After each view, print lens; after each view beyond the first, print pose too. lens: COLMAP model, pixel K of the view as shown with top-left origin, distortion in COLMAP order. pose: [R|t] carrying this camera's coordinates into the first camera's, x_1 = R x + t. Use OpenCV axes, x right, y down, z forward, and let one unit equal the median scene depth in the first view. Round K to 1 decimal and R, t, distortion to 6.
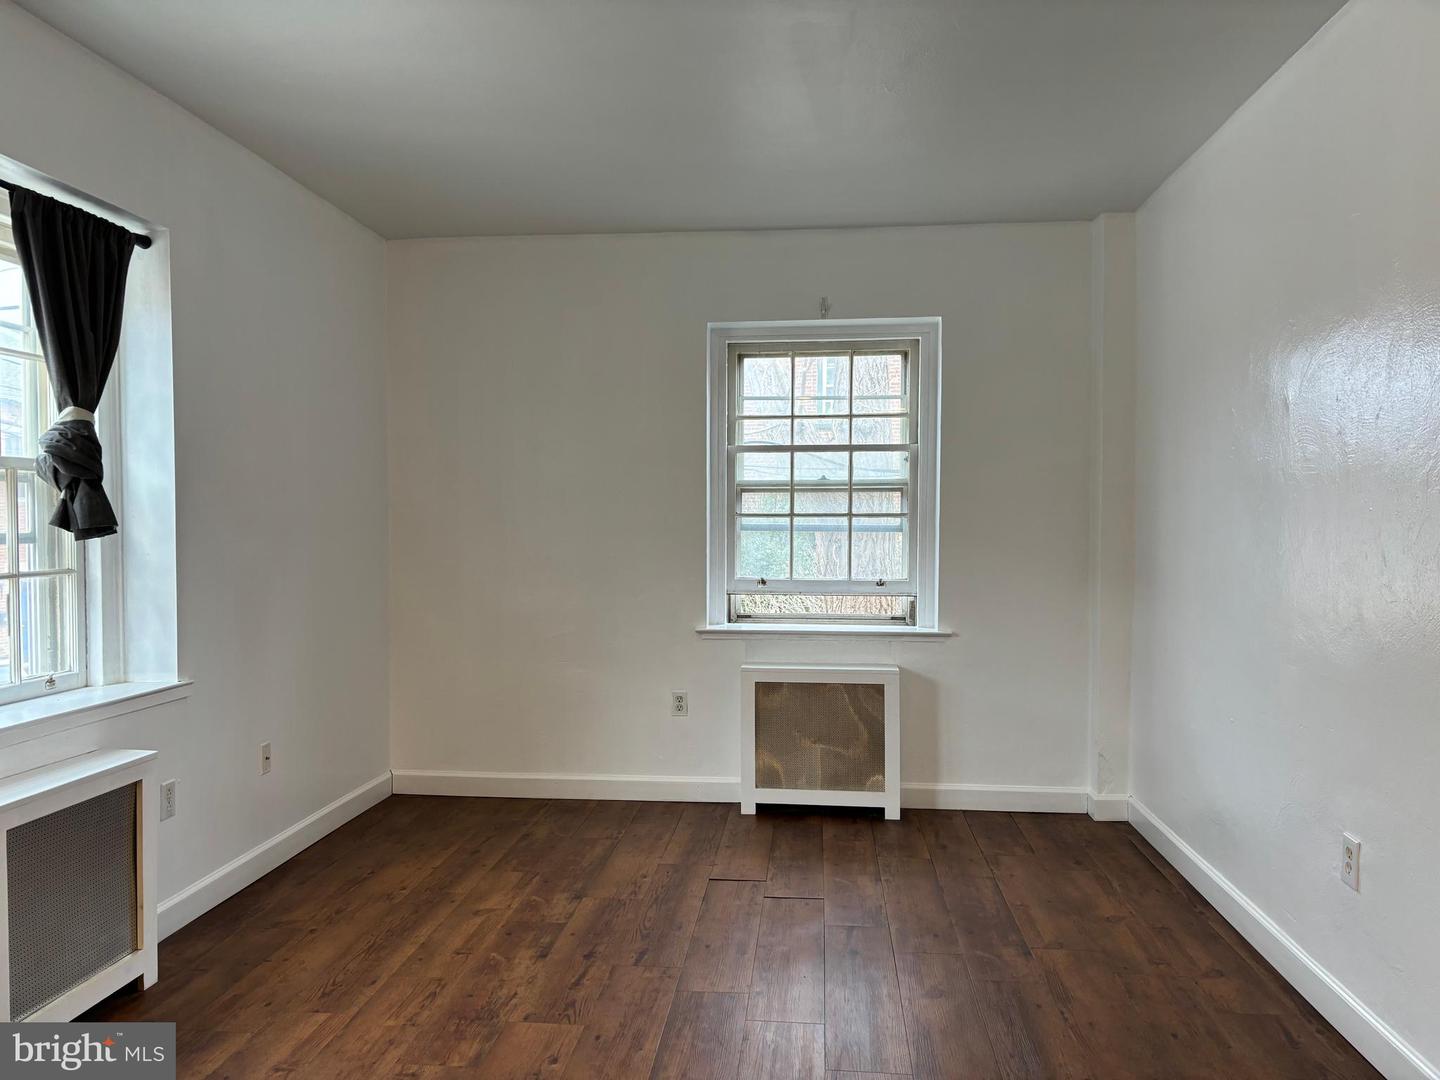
lens RADIAL K [[1093.6, 0, 722.6], [0, 1093.6, 560.3], [0, 0, 1]] dist [0.053916, -0.058881]
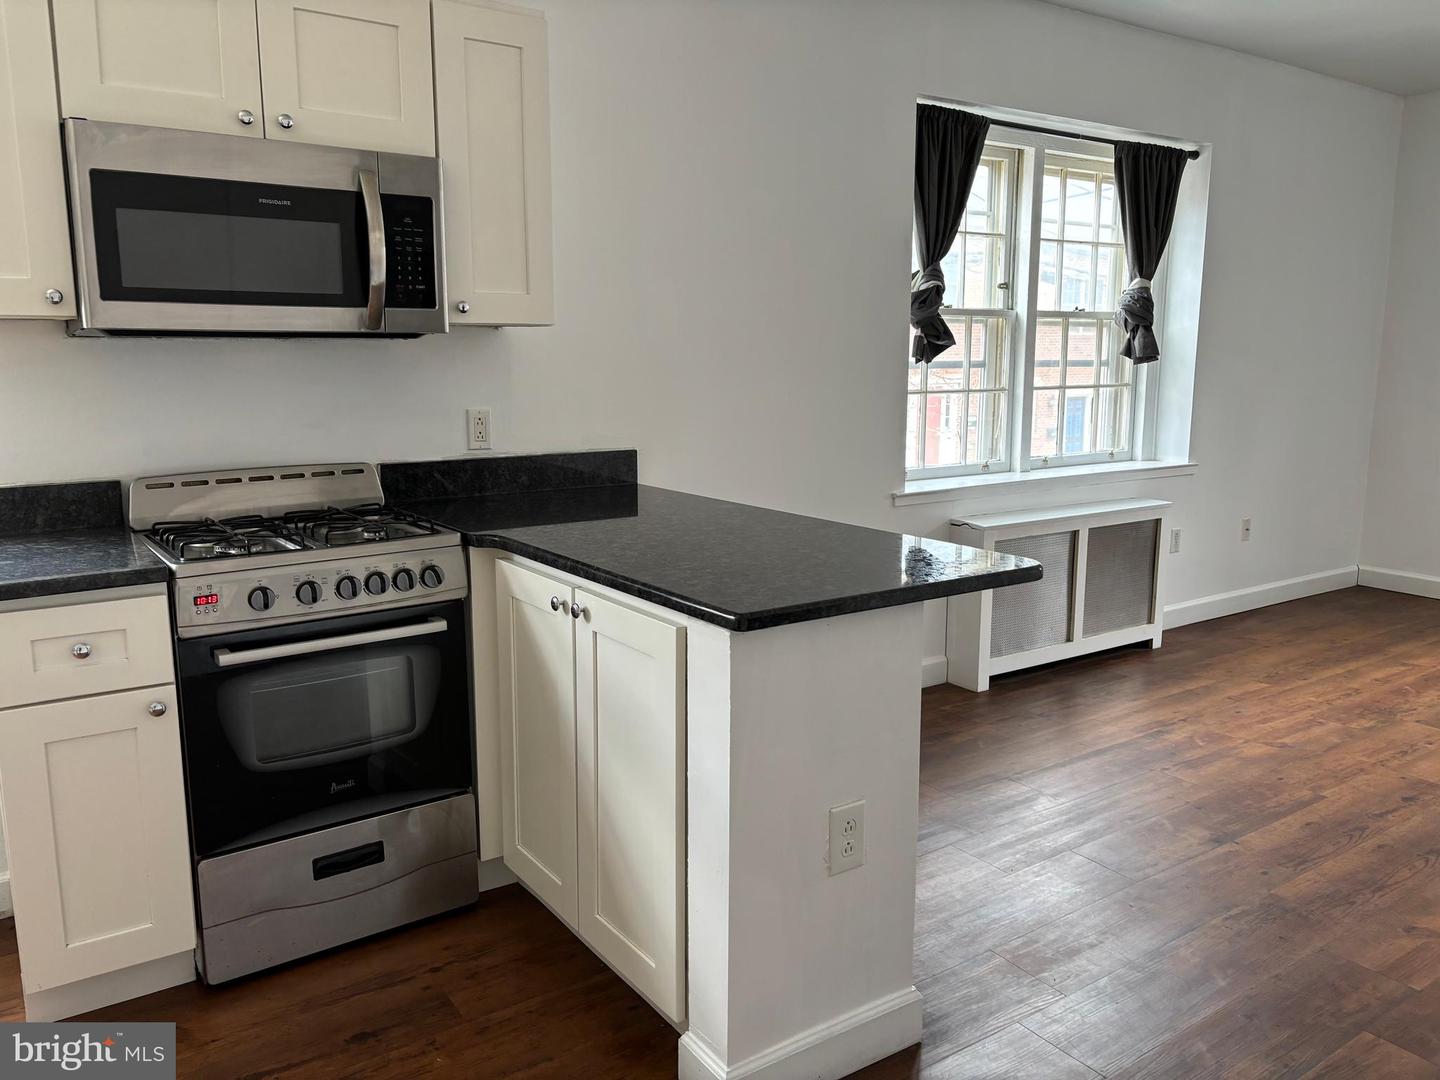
lens RADIAL K [[1093.6, 0, 710.0], [0, 1093.6, 529.5], [0, 0, 1]] dist [0.053916, -0.058881]
pose [[0.642069, 0.119685, -0.757247, 0.220517], [-0.027462, 0.990695, 0.133298, 0.019913], [0.766155, -0.064791, 0.639382, -0.434482]]
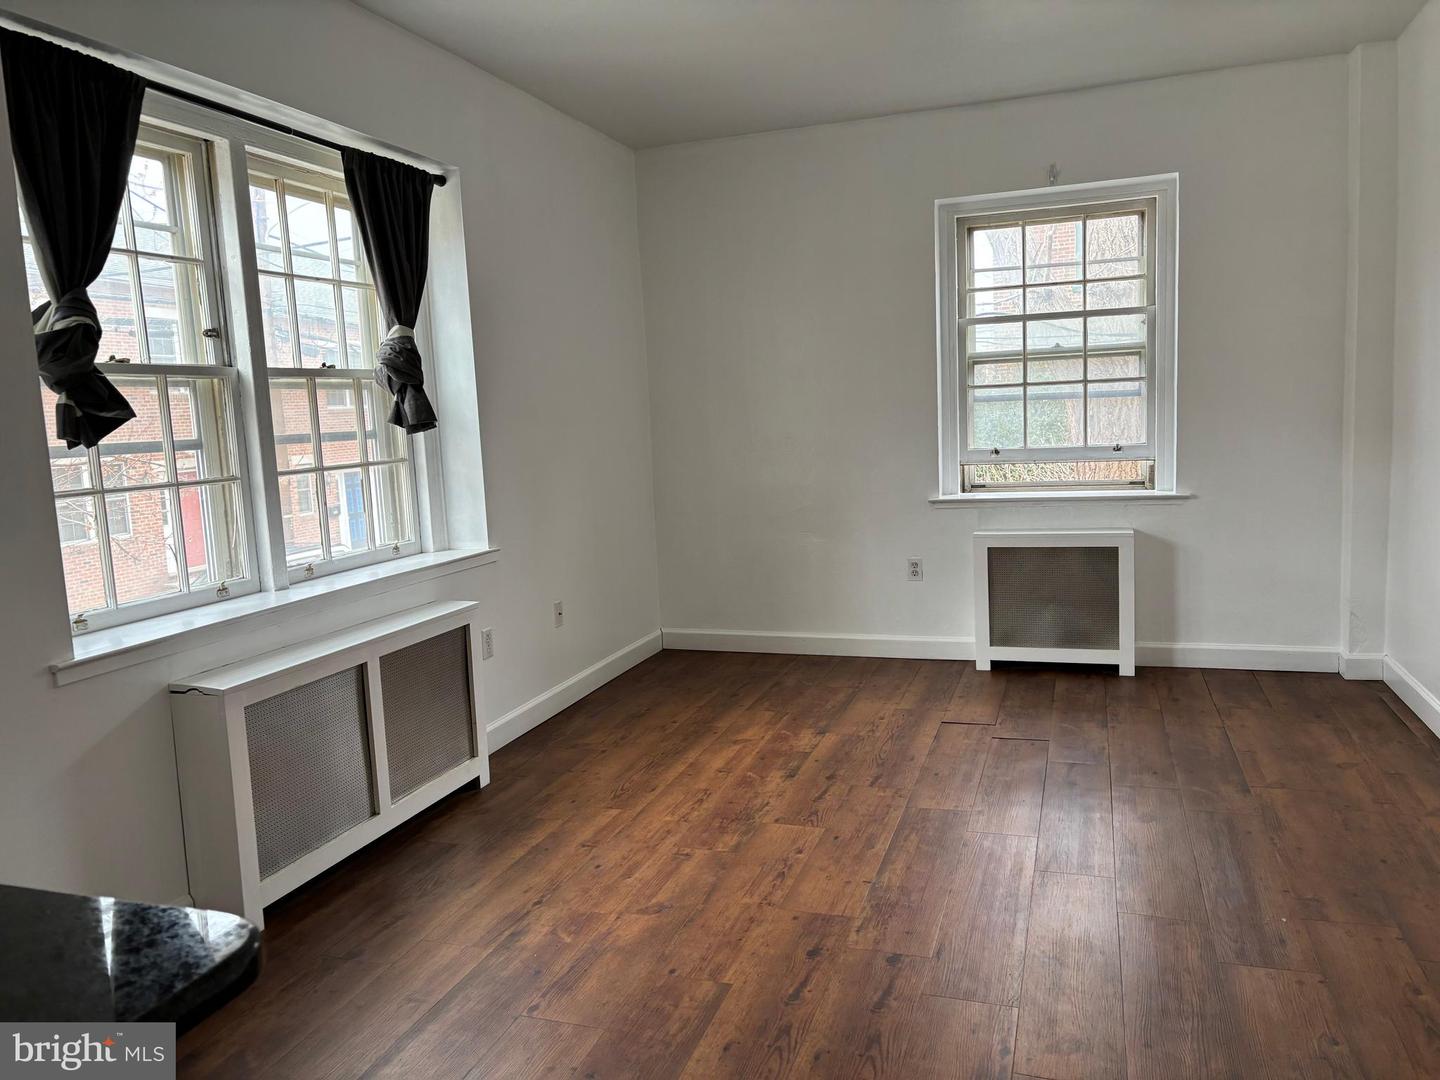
lens RADIAL K [[1093.6, 0, 727.4], [0, 1093.6, 536.2], [0, 0, 1]] dist [0.053916, -0.058881]
pose [[0.973944, -0.020451, -0.225866, 0.036906], [0.039666, 0.995935, 0.080865, 0.009148], [0.223294, -0.087717, 0.970796, -0.114312]]
